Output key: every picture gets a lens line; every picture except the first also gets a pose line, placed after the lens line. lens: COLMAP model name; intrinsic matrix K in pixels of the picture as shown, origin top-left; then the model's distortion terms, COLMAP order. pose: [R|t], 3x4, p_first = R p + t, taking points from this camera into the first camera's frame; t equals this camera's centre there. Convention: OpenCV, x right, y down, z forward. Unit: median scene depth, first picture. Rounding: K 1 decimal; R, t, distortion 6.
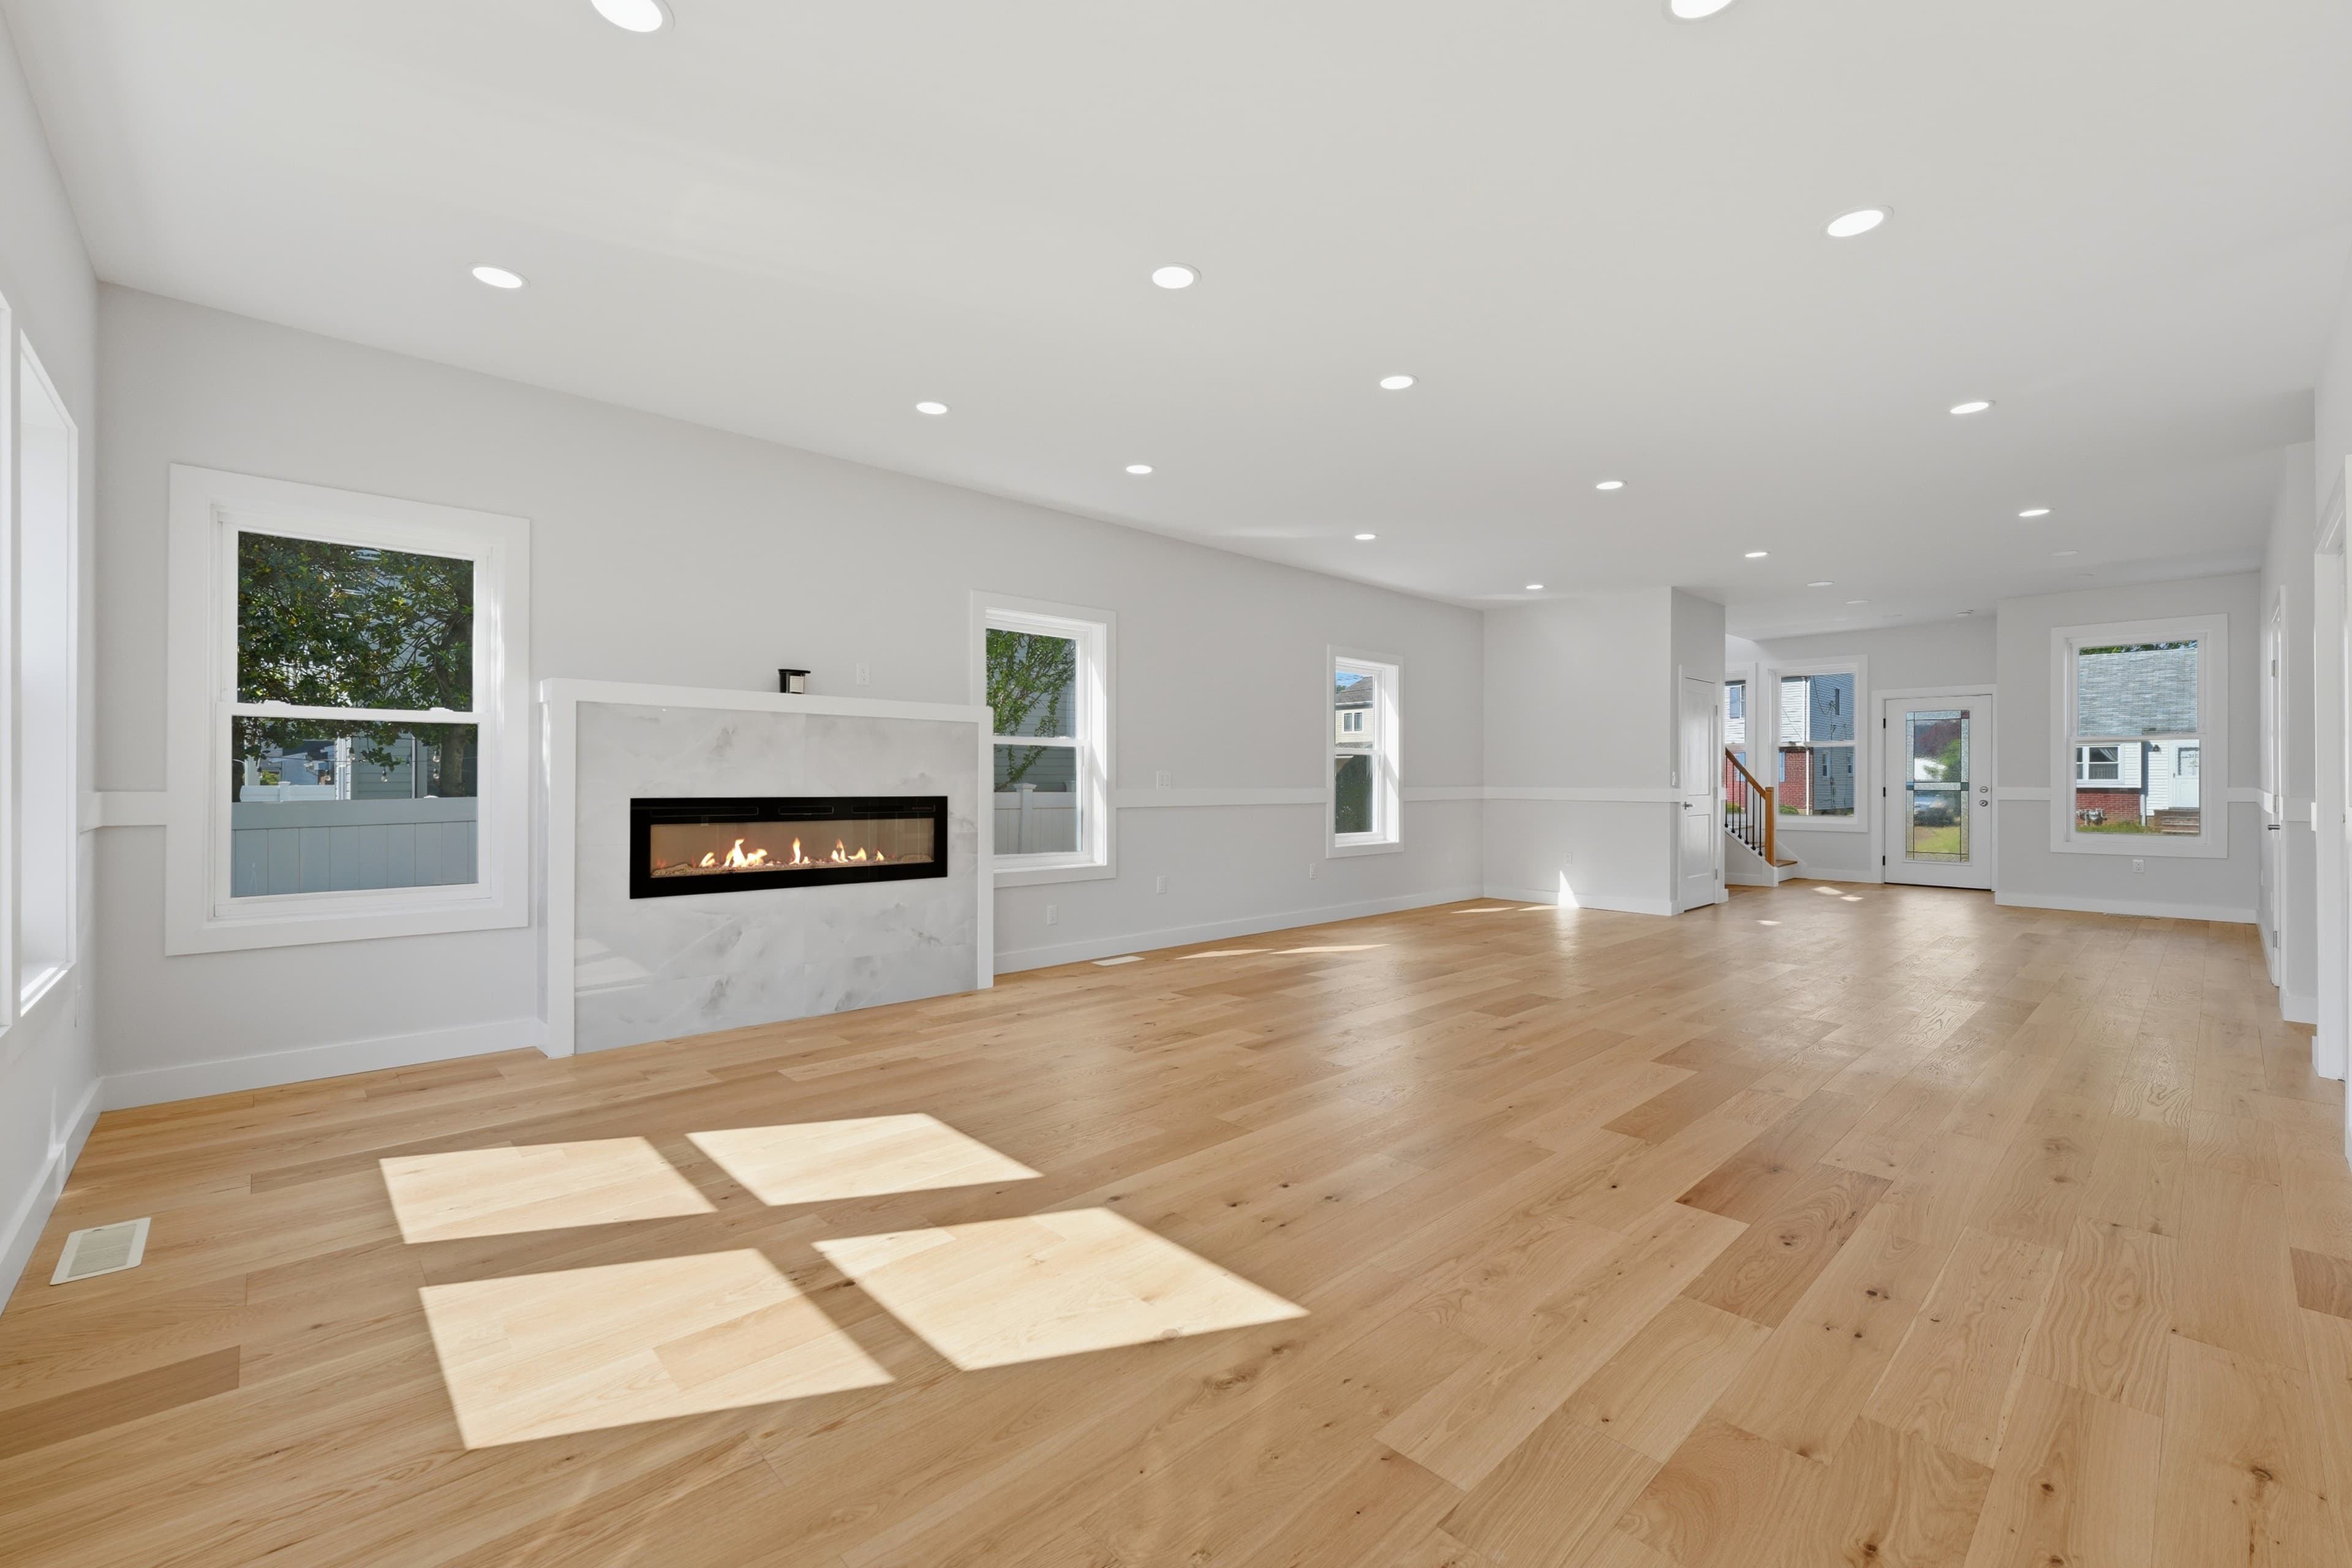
lens RADIAL K [[955.7, 0, 1172.3], [0, 955.7, 783.0], [0, 0, 1]] dist [0.000861, 0.000089]
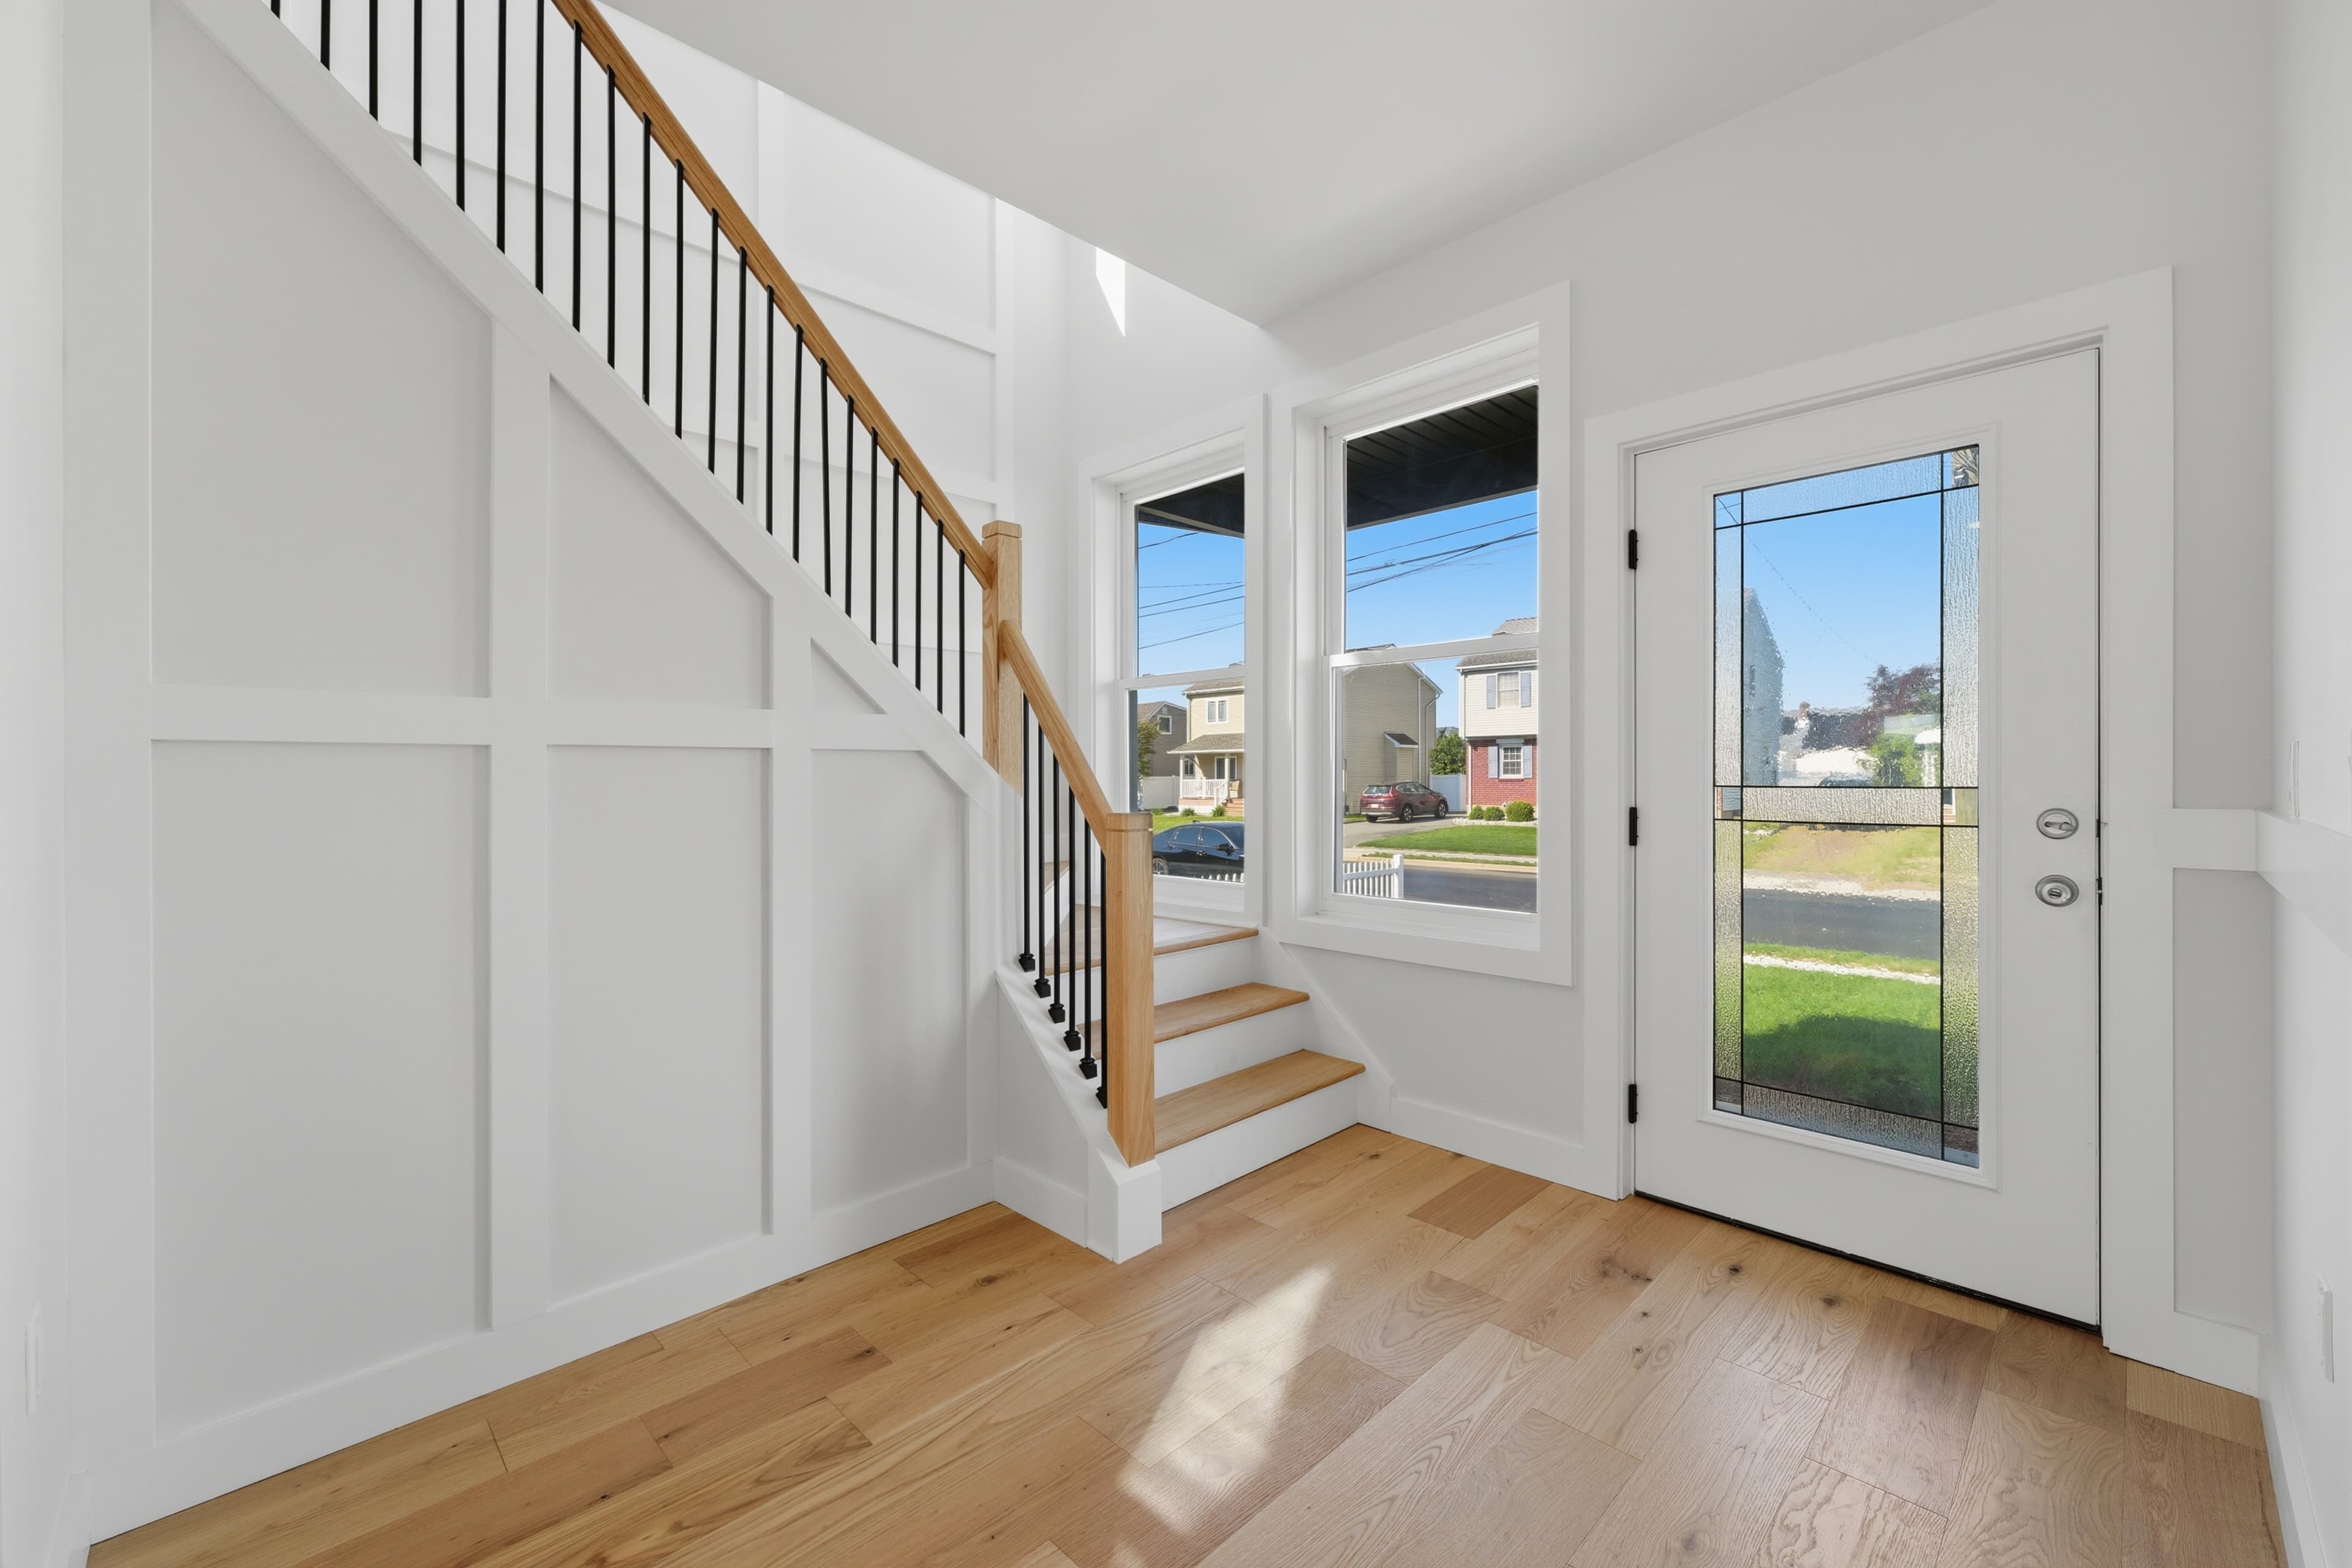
lens RADIAL K [[955.7, 0, 1163.6], [0, 955.7, 777.7], [0, 0, 1]] dist [0.000861, 0.000089]
pose [[0.999297, -0.006454, 0.036930, 0.630043], [0.006608, 0.999970, -0.004059, -0.002621], [-0.036903, 0.004300, 0.999310, 0.777179]]
